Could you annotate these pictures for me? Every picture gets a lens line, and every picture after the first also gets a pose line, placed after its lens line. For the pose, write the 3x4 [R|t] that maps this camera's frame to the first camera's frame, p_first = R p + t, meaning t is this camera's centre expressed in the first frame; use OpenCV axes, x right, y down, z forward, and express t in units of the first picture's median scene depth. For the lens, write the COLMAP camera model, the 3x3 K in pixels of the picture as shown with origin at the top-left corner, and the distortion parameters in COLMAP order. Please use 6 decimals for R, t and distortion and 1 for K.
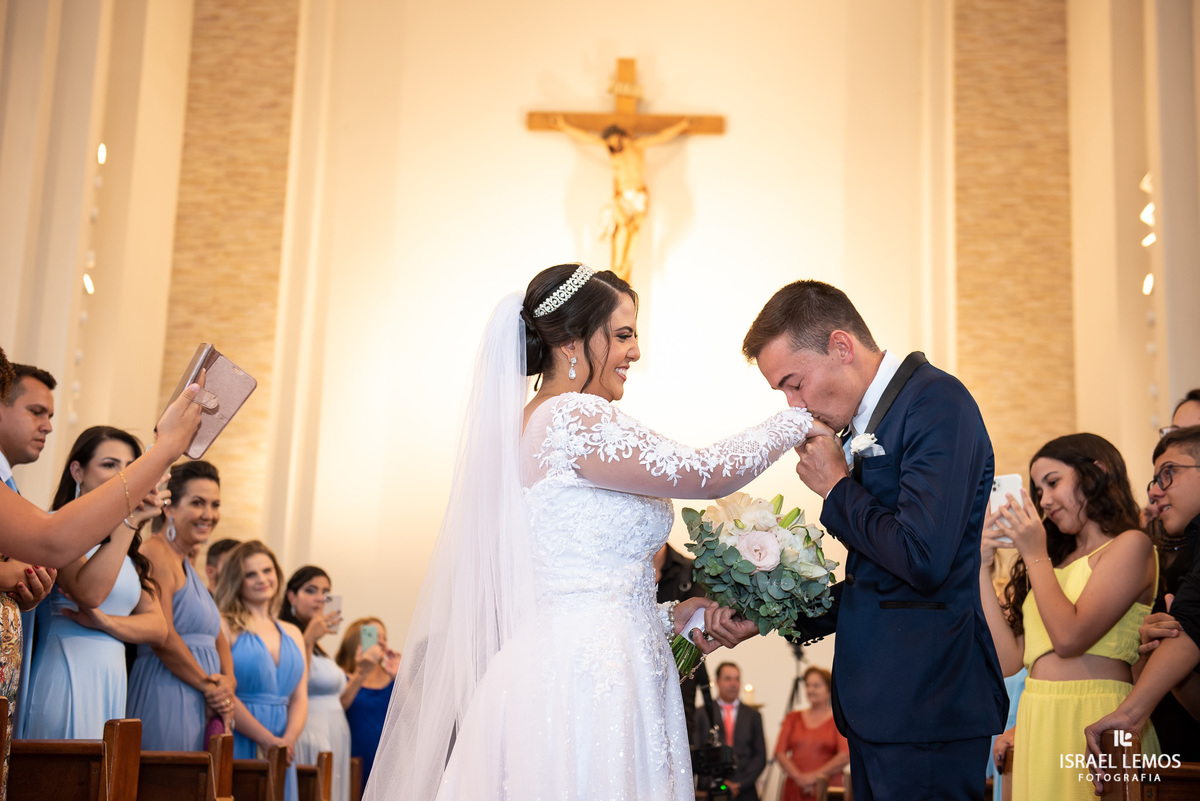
lens RADIAL K [[1722.2, 0, 608.1], [0, 1722.2, 393.3], [0, 0, 1]] dist [0.122626, 0.000000]
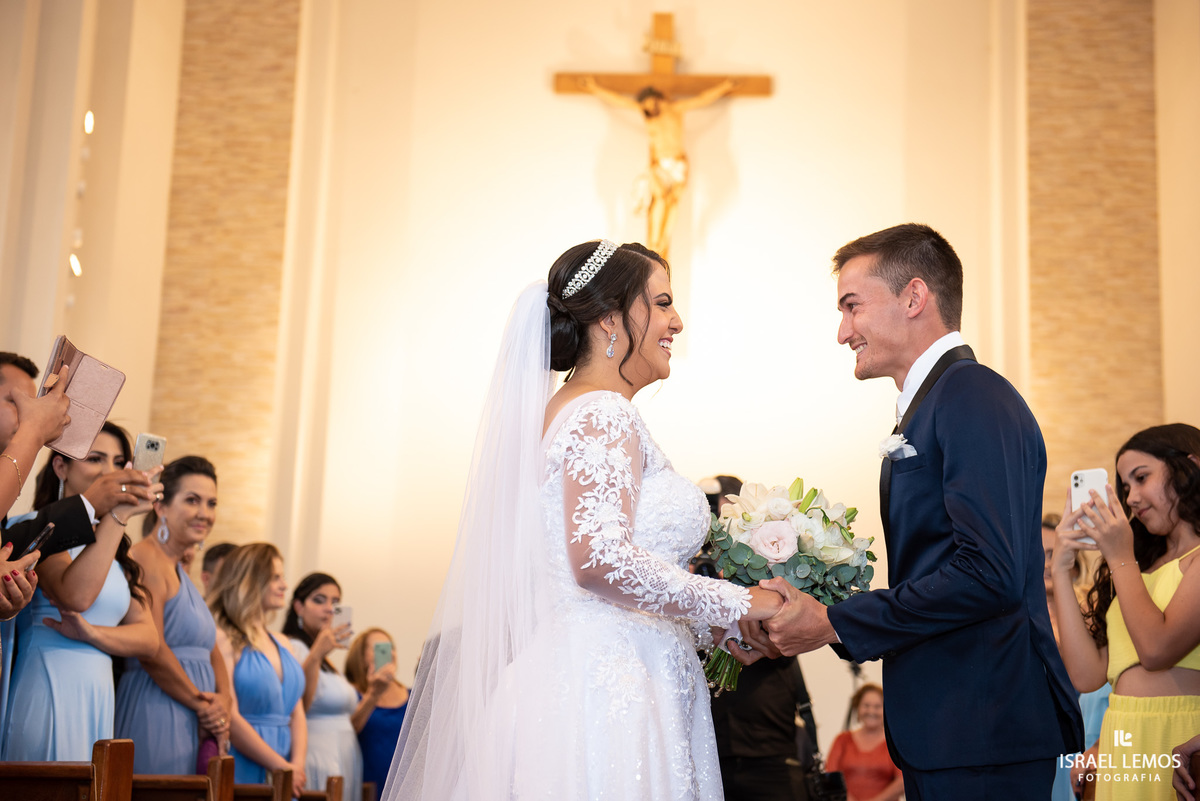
lens RADIAL K [[1892.0, 0, 606.8], [0, 1892.0, 401.3], [0, 0, 1]] dist [0.109634, 0.000000]
pose [[0.999796, -0.003867, -0.019818, 0.000042], [0.004052, 0.999949, 0.009295, 0.000521], [0.019781, -0.009374, 0.999760, 0.002590]]
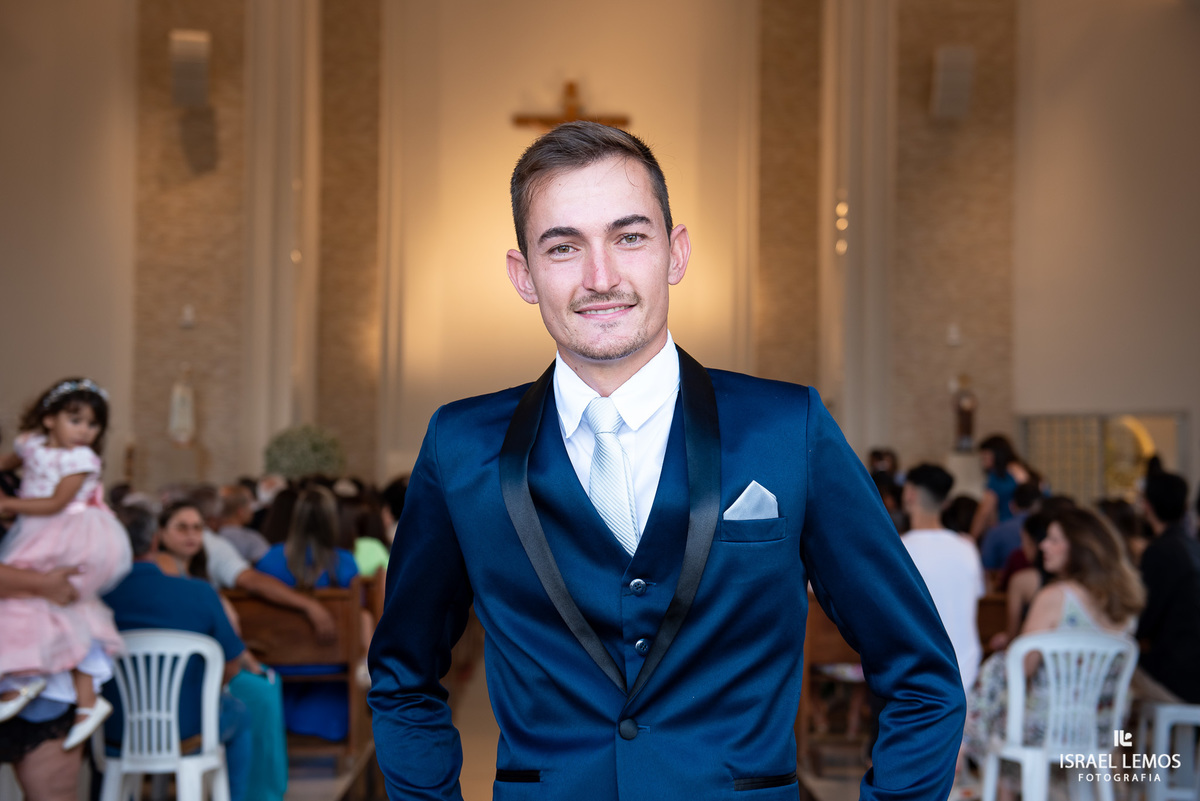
lens RADIAL K [[1654.5, 0, 622.5], [0, 1654.5, 453.1], [0, 0, 1]] dist [-0.029328, 0.000000]
pose [[0.998793, -0.022794, 0.043513, -0.018715], [0.012595, 0.975042, 0.221661, -0.214205], [-0.047479, -0.220846, 0.974152, -0.719436]]
